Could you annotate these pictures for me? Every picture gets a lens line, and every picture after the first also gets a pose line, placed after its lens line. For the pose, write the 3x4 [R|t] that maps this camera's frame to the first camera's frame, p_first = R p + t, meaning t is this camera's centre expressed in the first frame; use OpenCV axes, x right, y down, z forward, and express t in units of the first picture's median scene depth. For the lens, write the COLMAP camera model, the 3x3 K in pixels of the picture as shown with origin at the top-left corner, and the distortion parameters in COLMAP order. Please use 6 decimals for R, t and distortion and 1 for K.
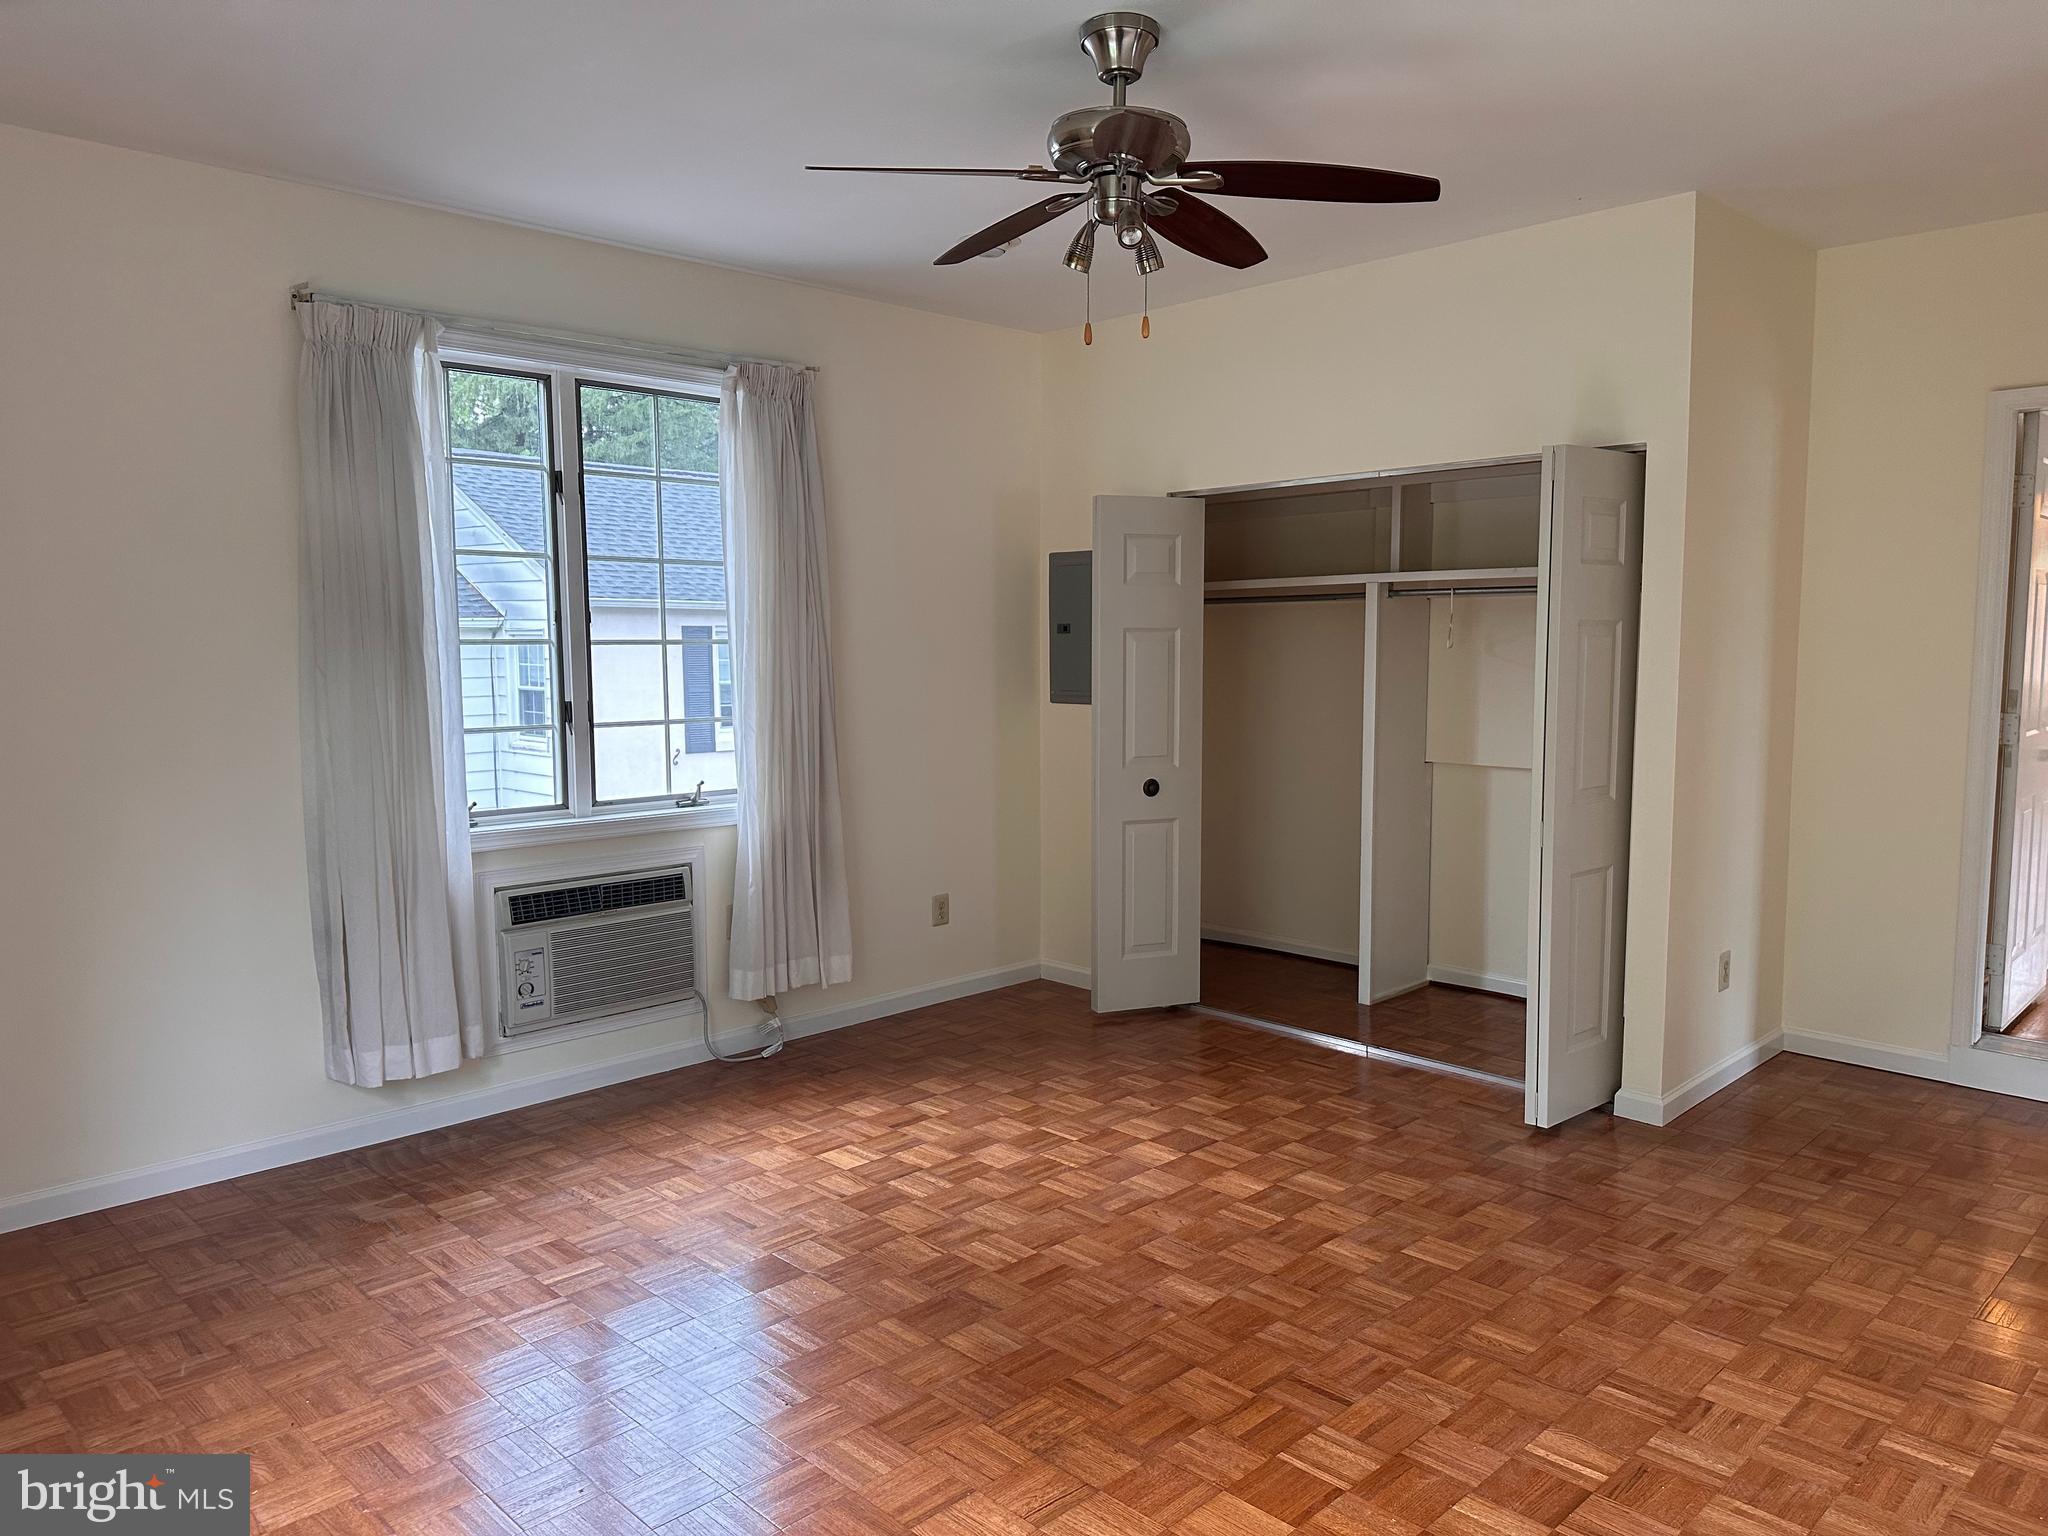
lens RADIAL K [[1466.5, 0, 1024.0], [0, 1466.5, 768.0], [0, 0, 1]] dist [0.077033, -0.073942]
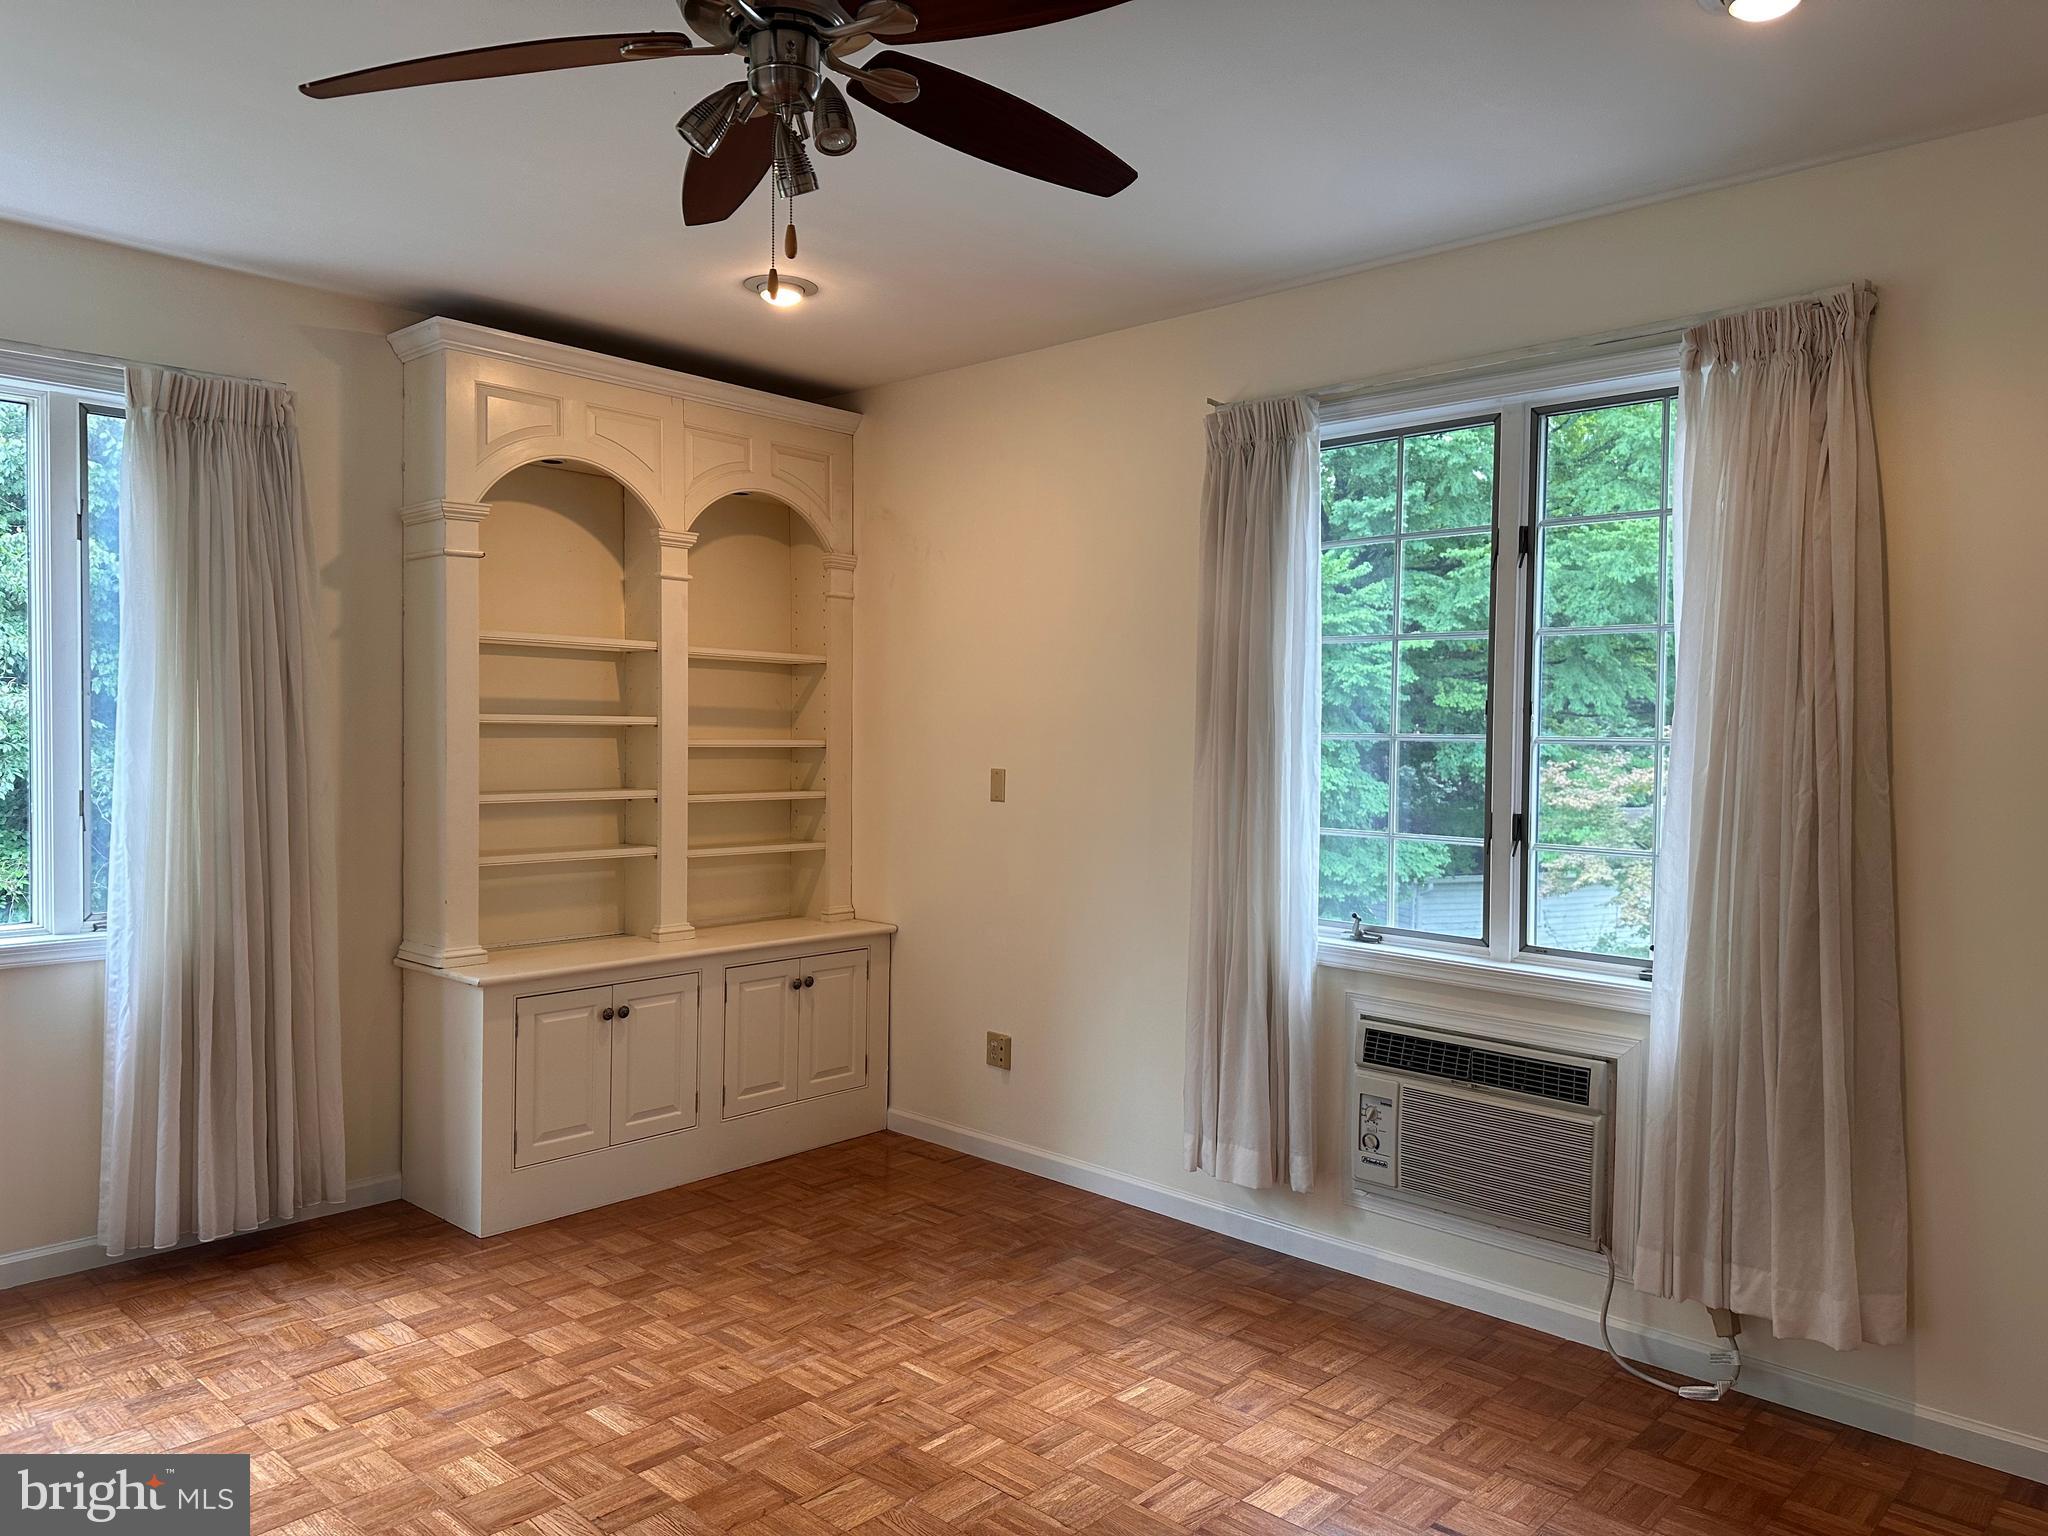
lens RADIAL K [[1466.5, 0, 1024.0], [0, 1466.5, 768.0], [0, 0, 1]] dist [0.077033, -0.073942]
pose [[0.026179, 0.040640, -0.998831, 0.524248], [-0.097381, 0.994525, 0.037912, -0.081502], [0.994903, 0.096274, 0.029994, 0.783708]]
